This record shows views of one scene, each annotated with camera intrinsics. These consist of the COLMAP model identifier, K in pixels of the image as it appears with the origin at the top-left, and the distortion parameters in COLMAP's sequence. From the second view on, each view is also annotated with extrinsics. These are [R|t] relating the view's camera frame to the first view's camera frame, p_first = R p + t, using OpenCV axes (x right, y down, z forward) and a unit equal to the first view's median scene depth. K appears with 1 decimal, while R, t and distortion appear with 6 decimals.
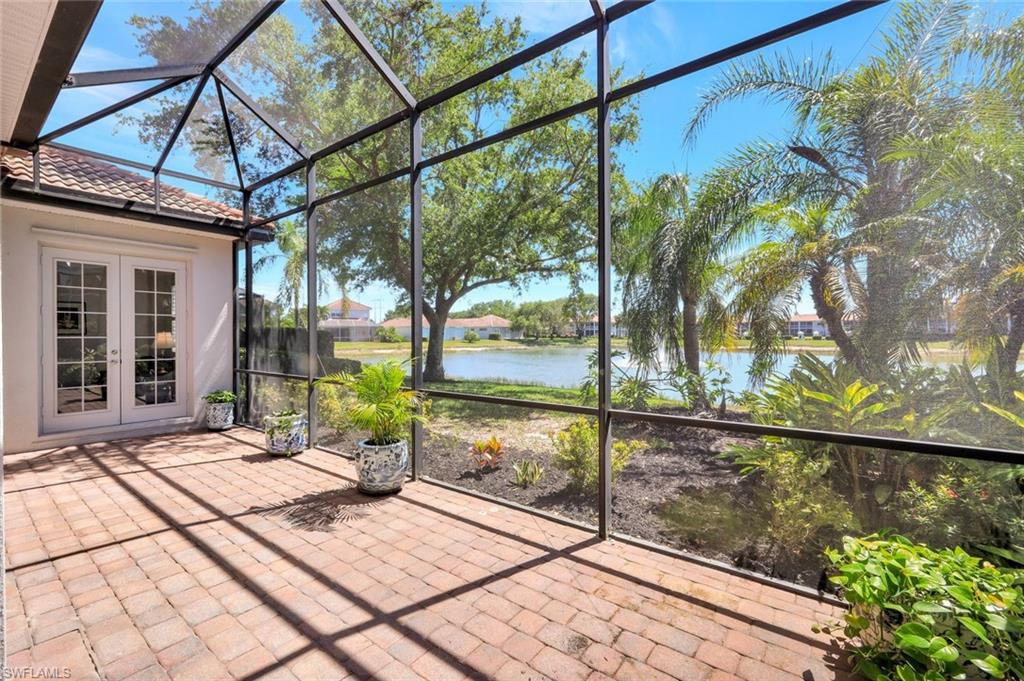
lens RADIAL K [[433.4, 0, 511.5], [0, 433.4, 338.9], [0, 0, 1]] dist [0.000231, 0.000821]
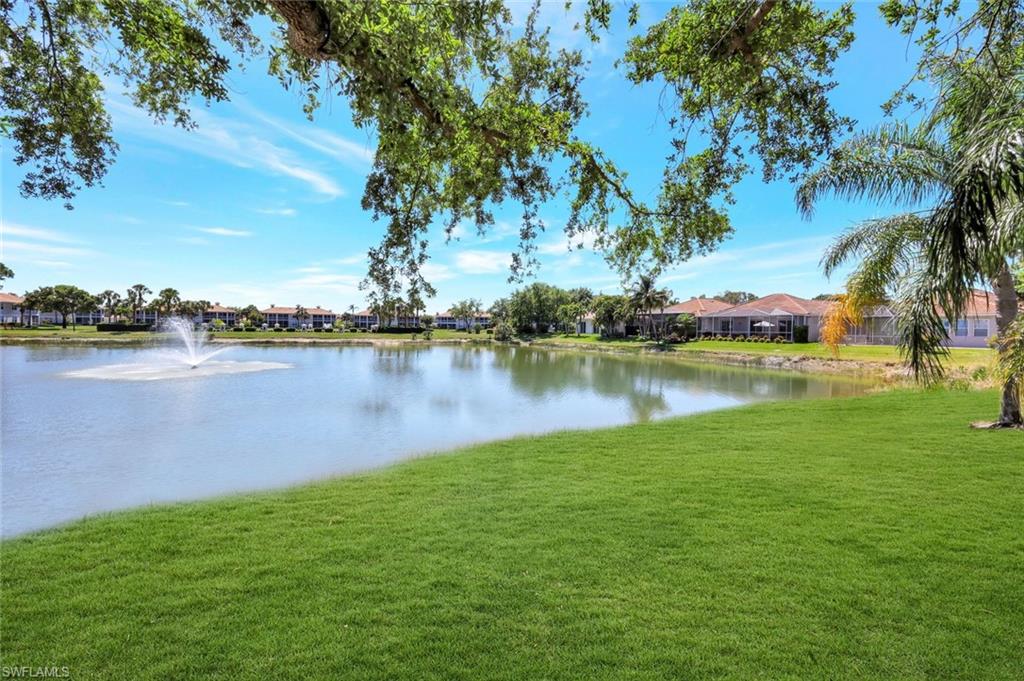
lens RADIAL K [[415.4, 0, 492.9], [0, 415.4, 324.9], [0, 0, 1]] dist [0.005527, -0.002139]
pose [[0.424835, 0.013850, 0.905165, -0.669708], [-0.004718, 0.999903, -0.013085, -0.053239], [-0.905259, 0.001288, 0.424859, 3.199138]]
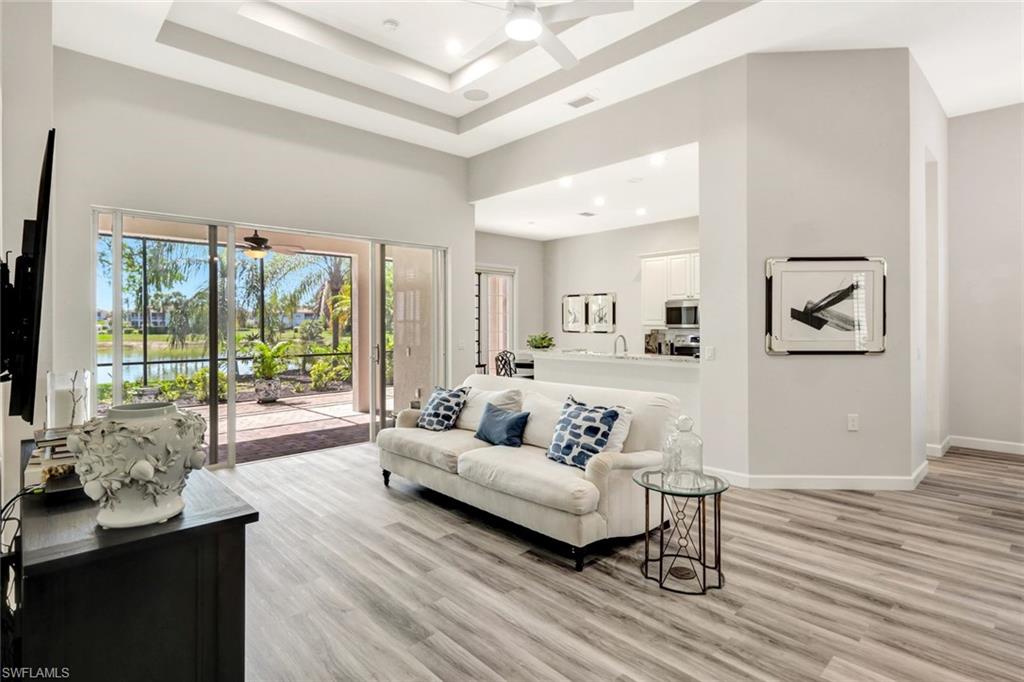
lens RADIAL K [[516.0, 0, 512.5], [0, 516.0, 322.0], [0, 0, 1]] dist [0.005872, -0.000367]
pose [[0.157077, 0.005662, 0.987570, -2.850590], [0.013491, 0.999878, -0.007879, -0.018575], [-0.987494, 0.014561, 0.156981, -0.675251]]
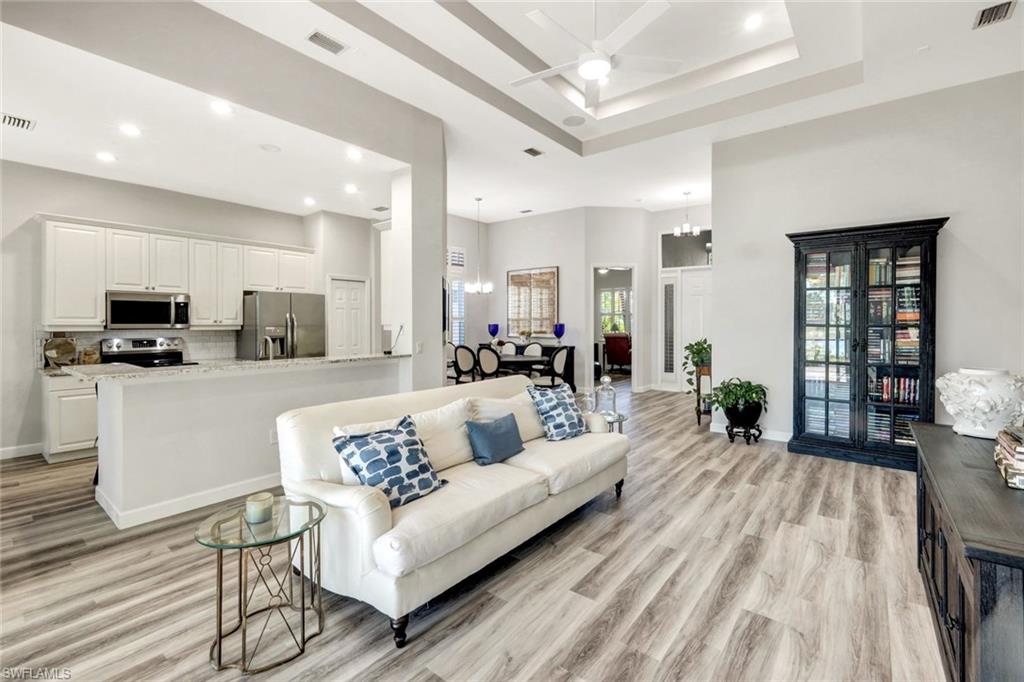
lens RADIAL K [[443.7, 0, 508.2], [0, 443.7, 326.9], [0, 0, 1]] dist [-0.000735, -0.000133]
pose [[-0.999665, 0.002583, 0.025748, -1.862326], [0.003049, 0.999833, 0.018042, -0.028338], [-0.025697, 0.018114, -0.999506, 0.294318]]
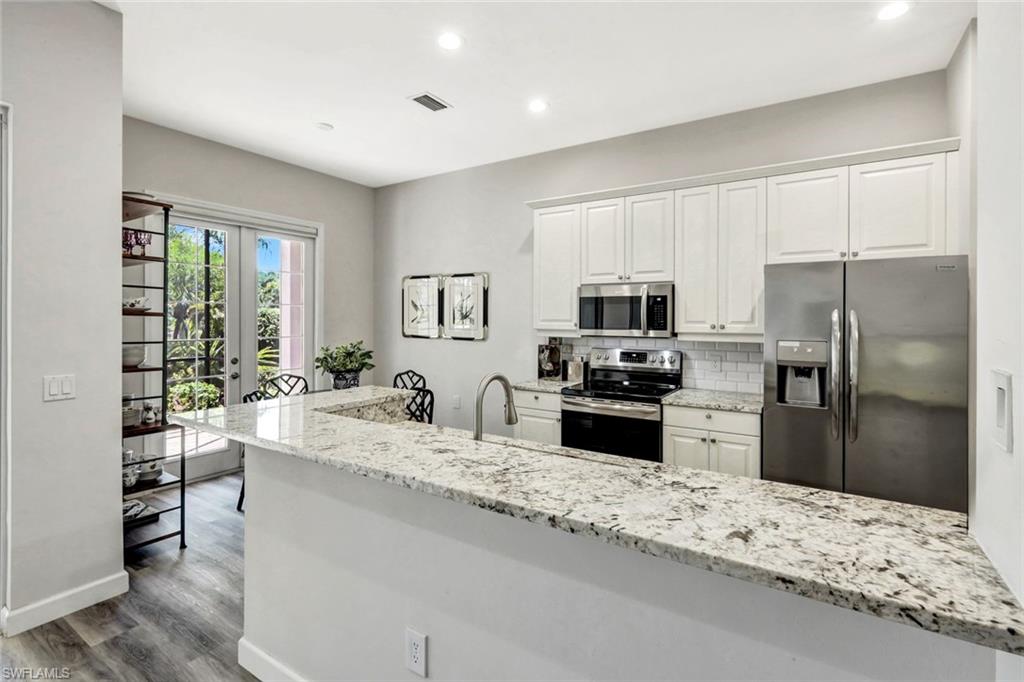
lens RADIAL K [[478.8, 0, 513.2], [0, 478.8, 317.5], [0, 0, 1]] dist [-0.002534, 0.000896]
pose [[-0.082739, 0.003627, 0.996565, -1.710205], [0.004449, 0.999985, -0.003270, -0.039375], [-0.996561, 0.004164, -0.082754, -0.731932]]
